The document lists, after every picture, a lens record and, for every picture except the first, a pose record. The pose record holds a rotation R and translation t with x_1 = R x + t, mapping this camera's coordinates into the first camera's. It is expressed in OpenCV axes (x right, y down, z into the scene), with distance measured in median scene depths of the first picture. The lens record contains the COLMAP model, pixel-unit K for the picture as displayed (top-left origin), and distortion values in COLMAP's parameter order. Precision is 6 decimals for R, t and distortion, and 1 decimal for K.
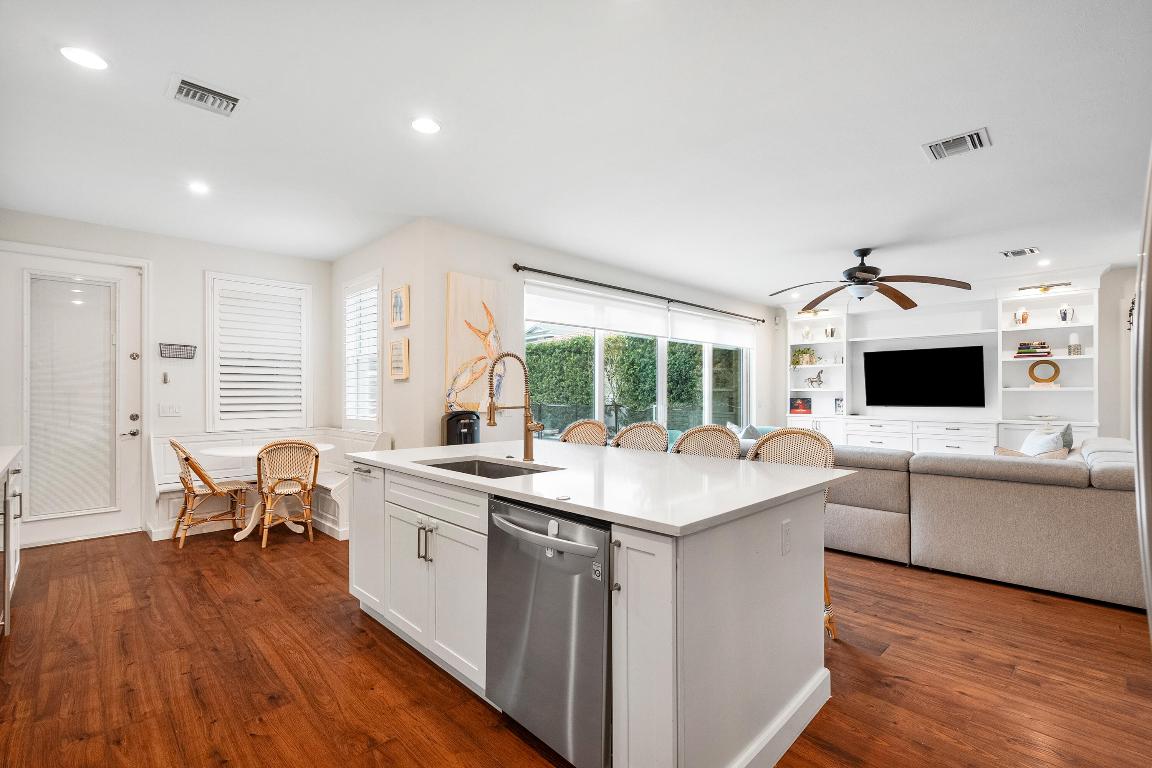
lens RADIAL K [[520.8, 0, 573.0], [0, 520.8, 392.3], [0, 0, 1]] dist [-0.000508, 0.000573]
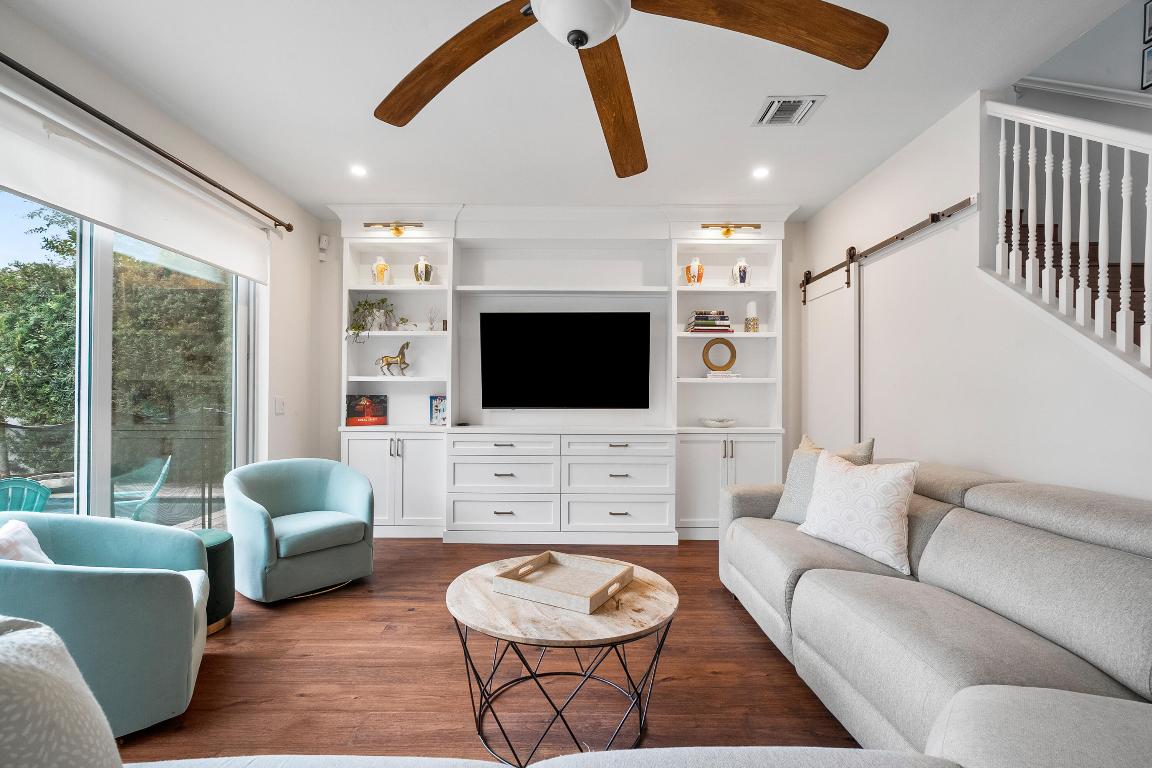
lens RADIAL K [[520.8, 0, 573.9], [0, 520.8, 391.1], [0, 0, 1]] dist [-0.000508, 0.000573]
pose [[0.700438, 0.010222, 0.713640, 0.355725], [-0.004495, 0.999941, -0.009910, 0.019249], [-0.713699, 0.003733, 0.700443, 0.826959]]
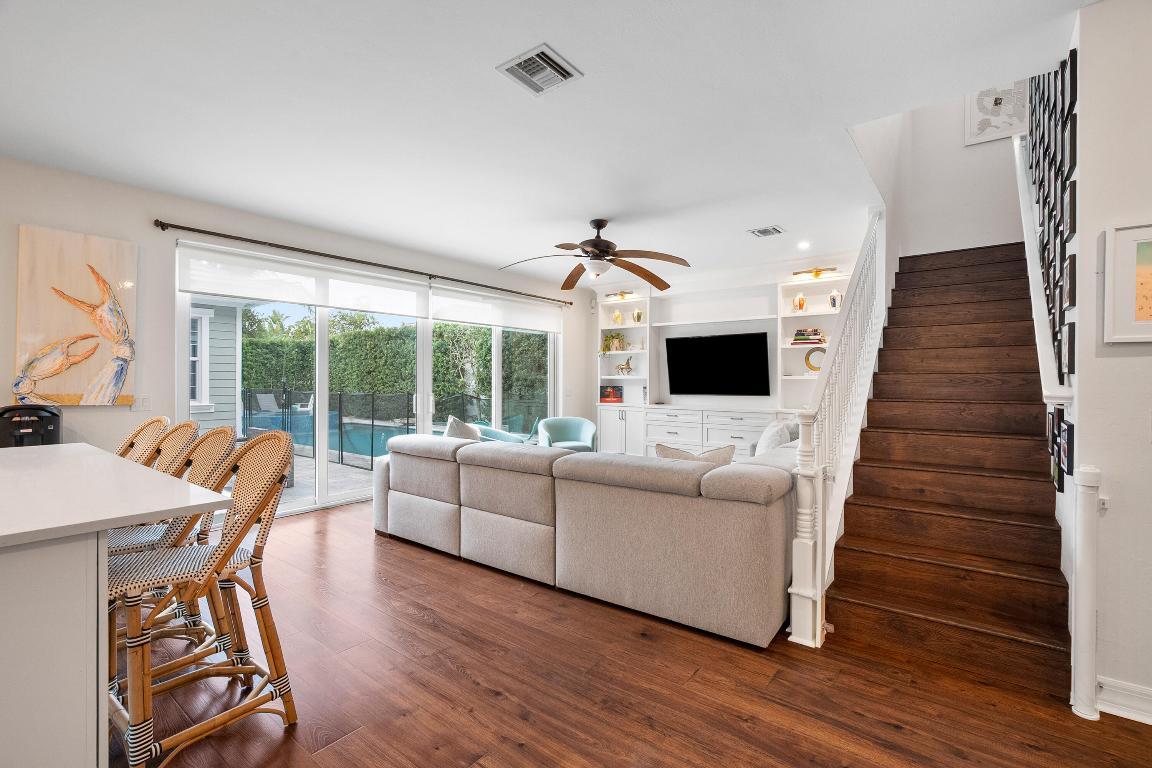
lens RADIAL K [[520.8, 0, 569.4], [0, 520.8, 383.3], [0, 0, 1]] dist [-0.000508, 0.000573]
pose [[0.991815, 0.000243, 0.127683, 0.403582], [-0.001319, 0.999964, 0.008340, -0.003031], [-0.127676, -0.008441, 0.991780, 0.120409]]
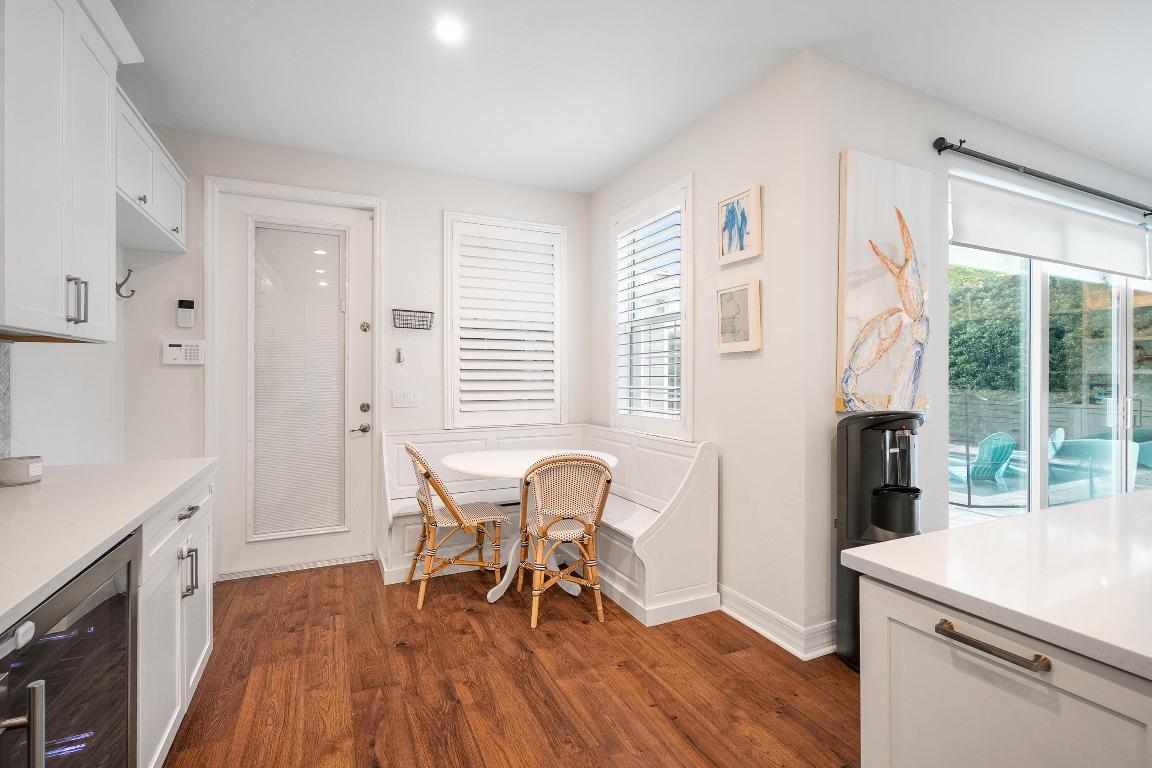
lens RADIAL K [[520.8, 0, 570.3], [0, 520.8, 377.0], [0, 0, 1]] dist [-0.000508, 0.000573]
pose [[0.943469, 0.003396, -0.331443, -0.283741], [-0.002315, 0.999991, 0.003657, 0.000434], [0.331452, -0.002683, 0.943468, 0.352089]]
